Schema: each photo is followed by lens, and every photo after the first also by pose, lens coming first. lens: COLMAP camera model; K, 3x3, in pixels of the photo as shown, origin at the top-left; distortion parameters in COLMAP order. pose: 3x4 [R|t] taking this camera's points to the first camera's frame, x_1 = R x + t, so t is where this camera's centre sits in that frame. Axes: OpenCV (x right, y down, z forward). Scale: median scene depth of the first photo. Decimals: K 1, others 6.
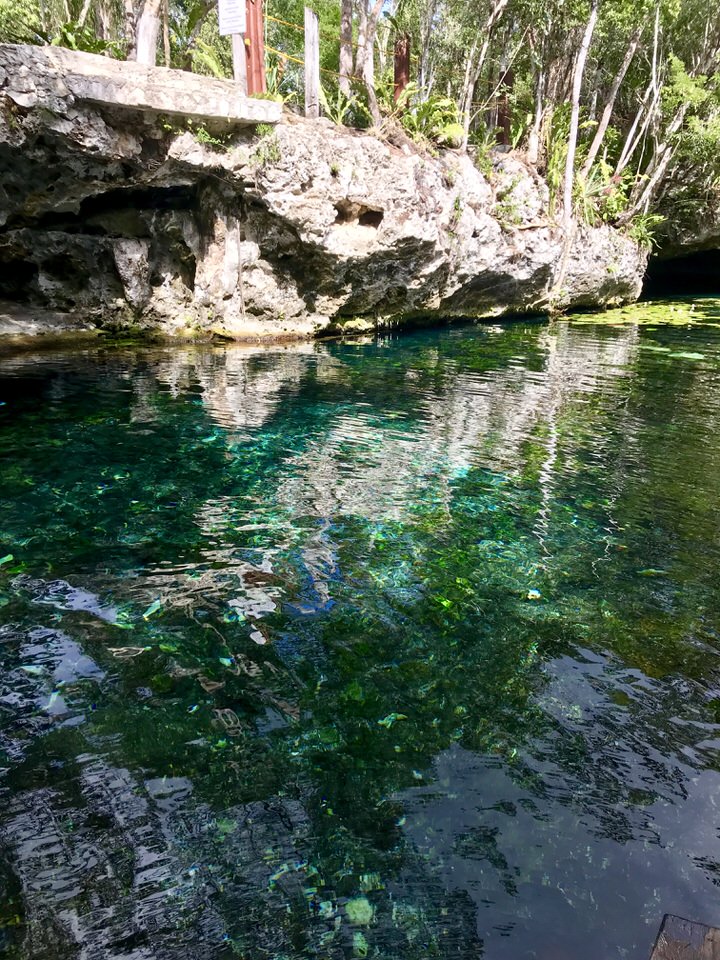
lens RADIAL K [[774.3, 0, 358.8], [0, 774.3, 480.7], [0, 0, 1]] dist [-0.029993, 0.029328]
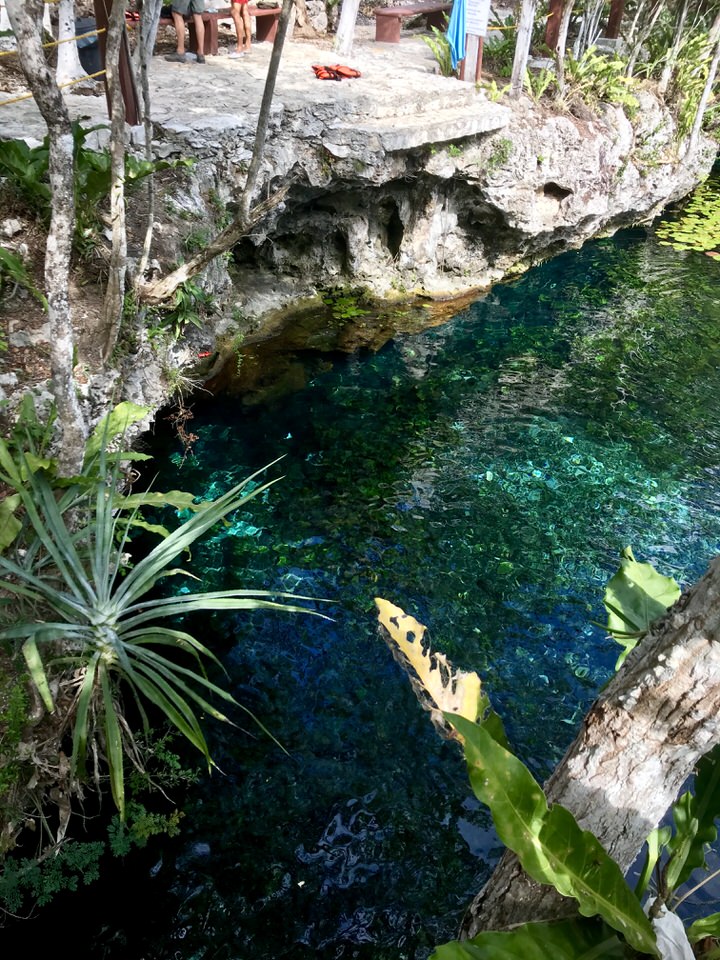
lens RADIAL K [[774.3, 0, 361.4], [0, 774.3, 480.2], [0, 0, 1]] dist [-0.029993, 0.029328]
pose [[0.994714, -0.025385, 0.099501, -0.397799], [-0.007221, 0.949272, 0.314372, -0.293325], [-0.102434, -0.313429, 0.944071, -0.186186]]
